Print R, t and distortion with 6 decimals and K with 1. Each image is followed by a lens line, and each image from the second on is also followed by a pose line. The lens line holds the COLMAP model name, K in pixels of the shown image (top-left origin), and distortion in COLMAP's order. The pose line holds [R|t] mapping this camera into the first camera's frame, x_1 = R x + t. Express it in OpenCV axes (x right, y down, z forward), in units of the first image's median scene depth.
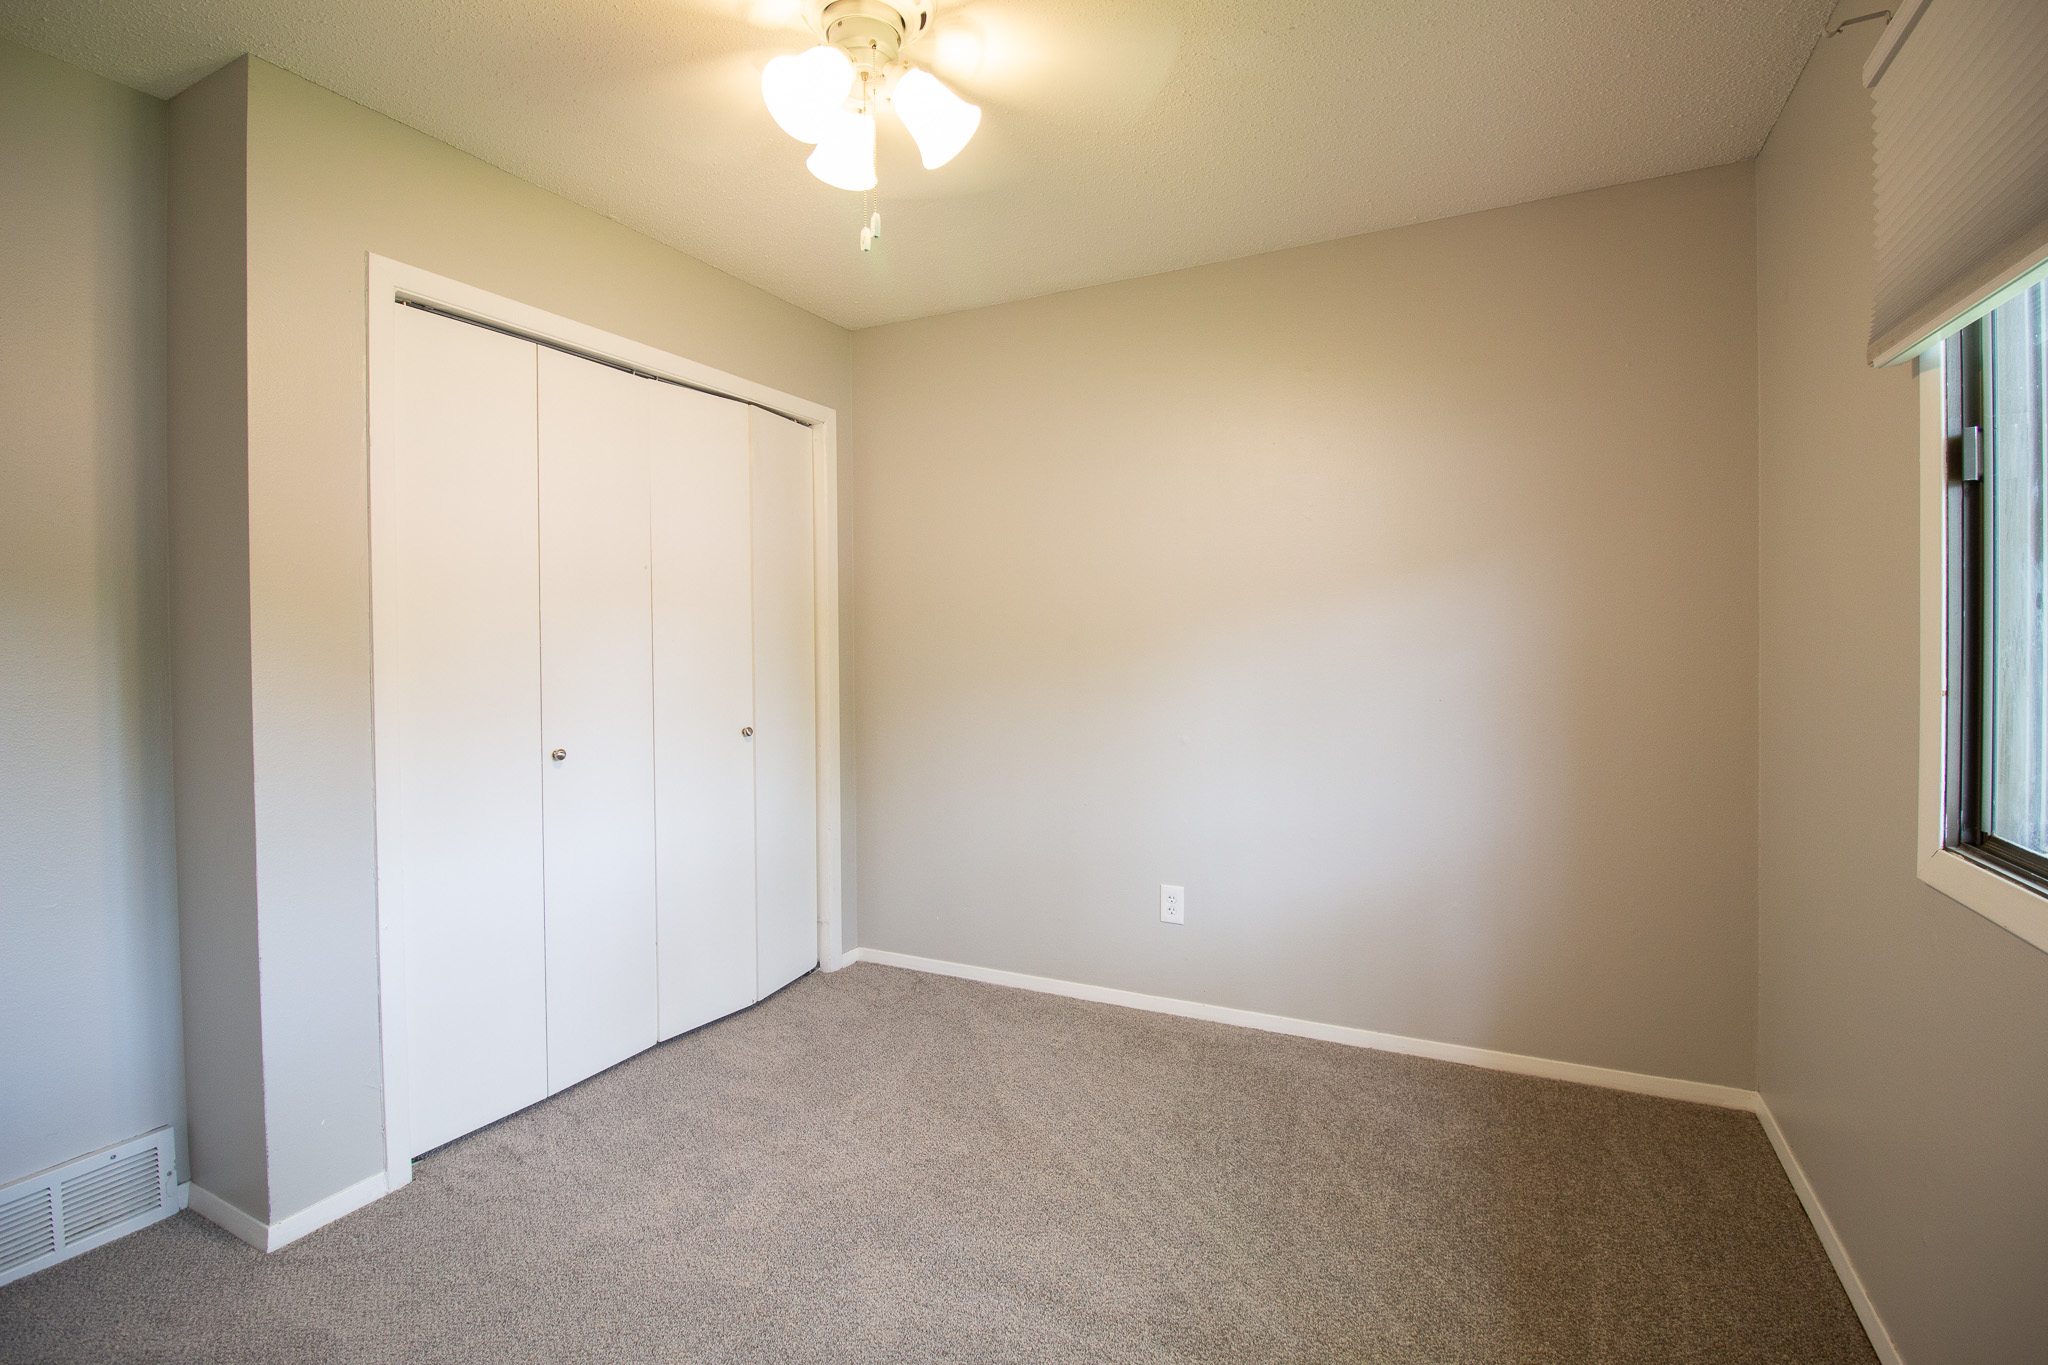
lens RADIAL K [[959.1, 0, 1027.6], [0, 959.1, 648.1], [0, 0, 1]] dist [-0.000293, -0.000158]
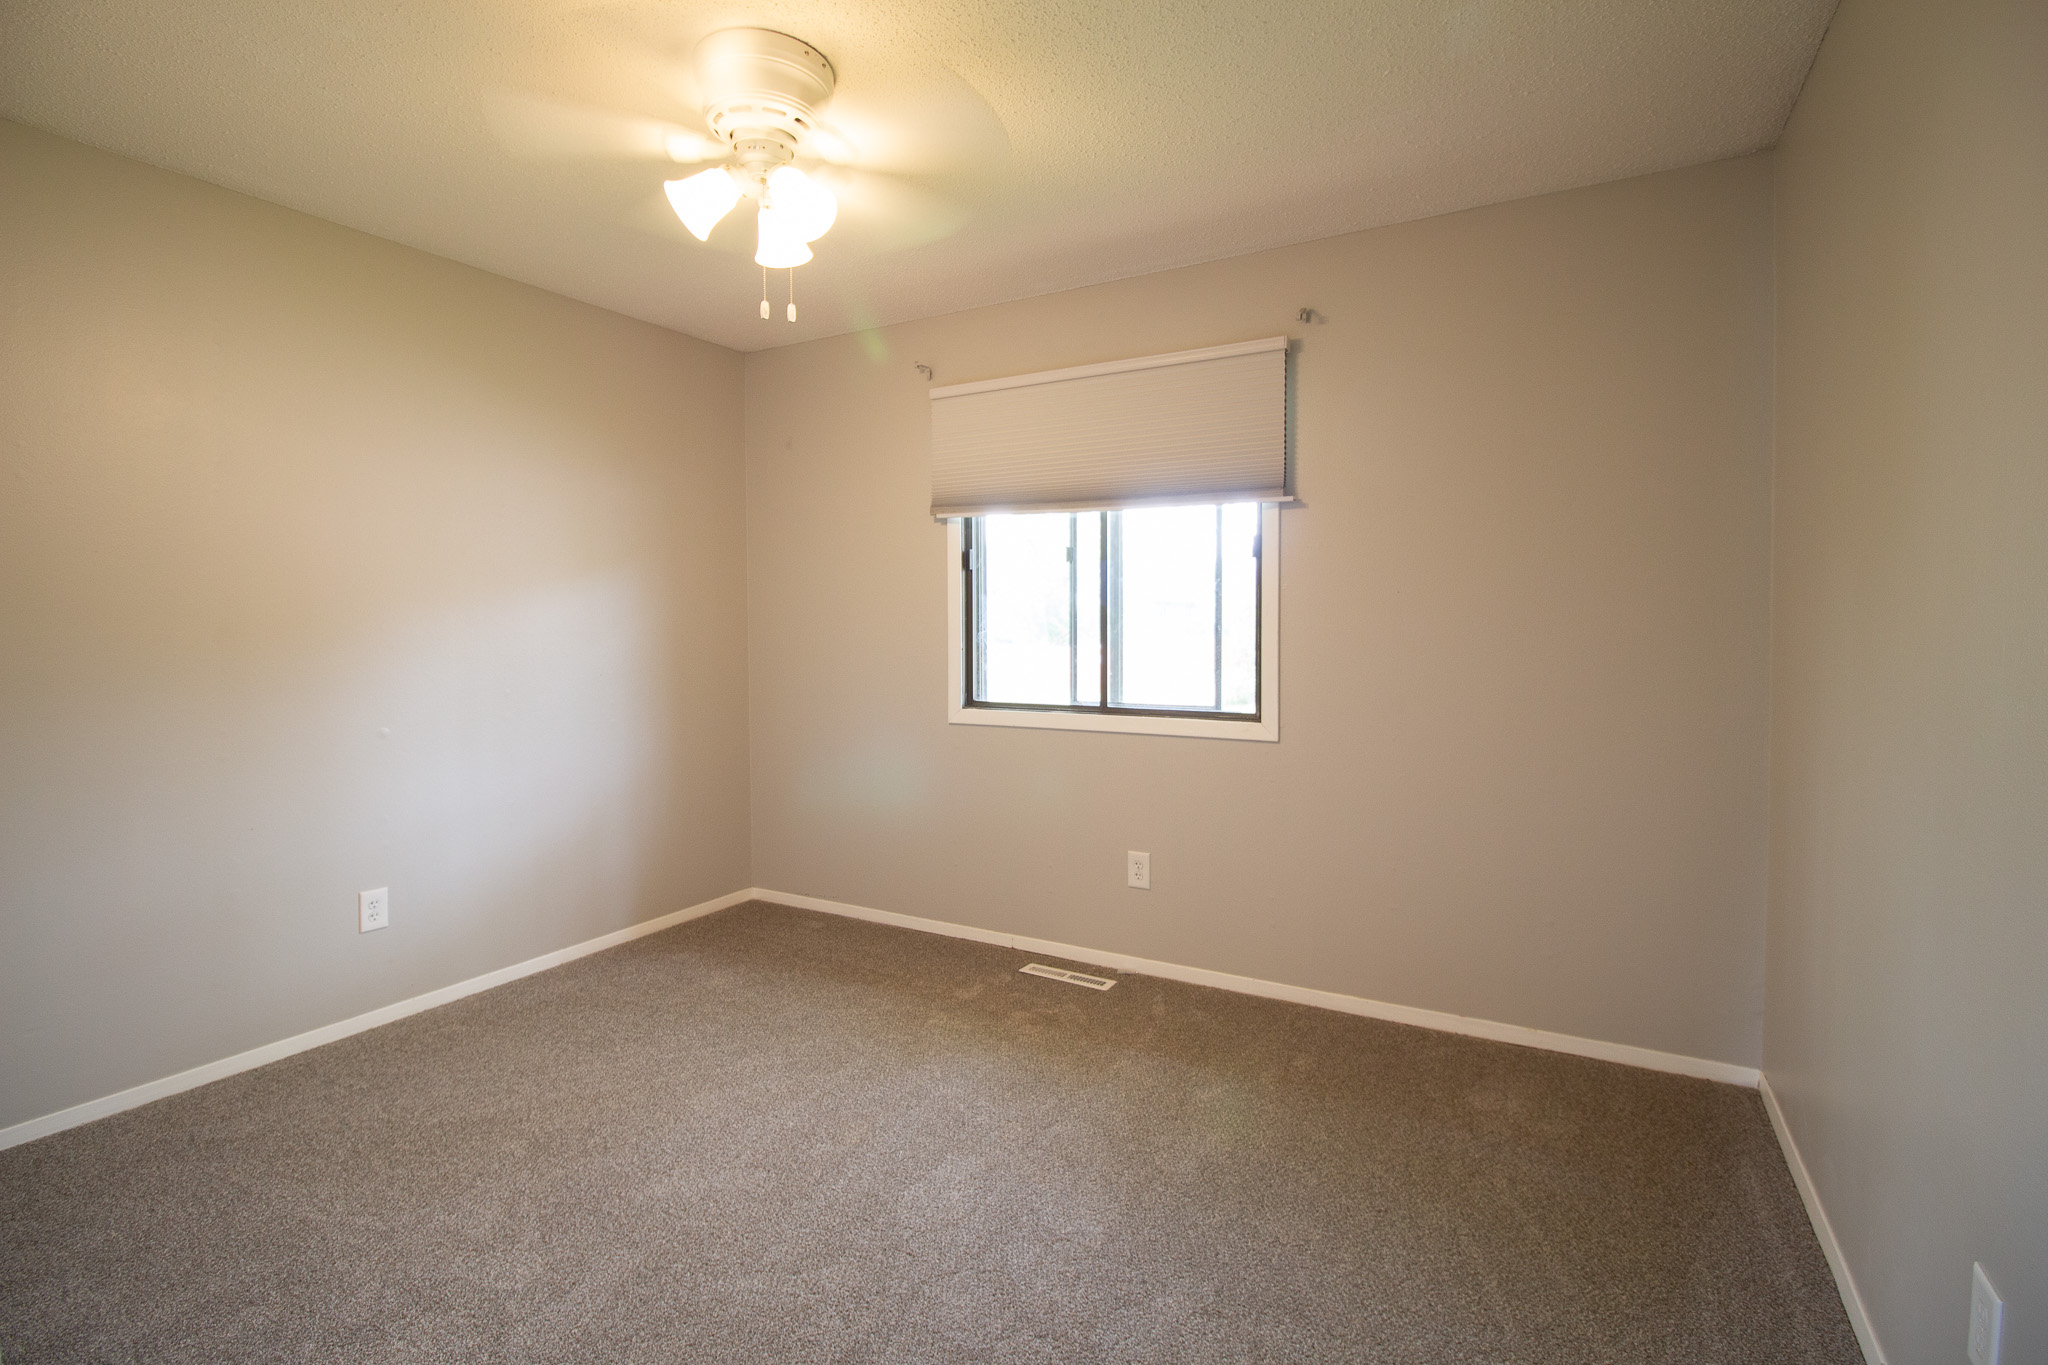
lens RADIAL K [[959.1, 0, 1027.6], [0, 959.1, 648.1], [0, 0, 1]] dist [-0.000293, -0.000158]
pose [[0.045232, -0.008652, 0.998939, -0.864563], [0.010303, 0.999913, 0.008194, 0.012693], [-0.998923, 0.009922, 0.045317, 0.367131]]
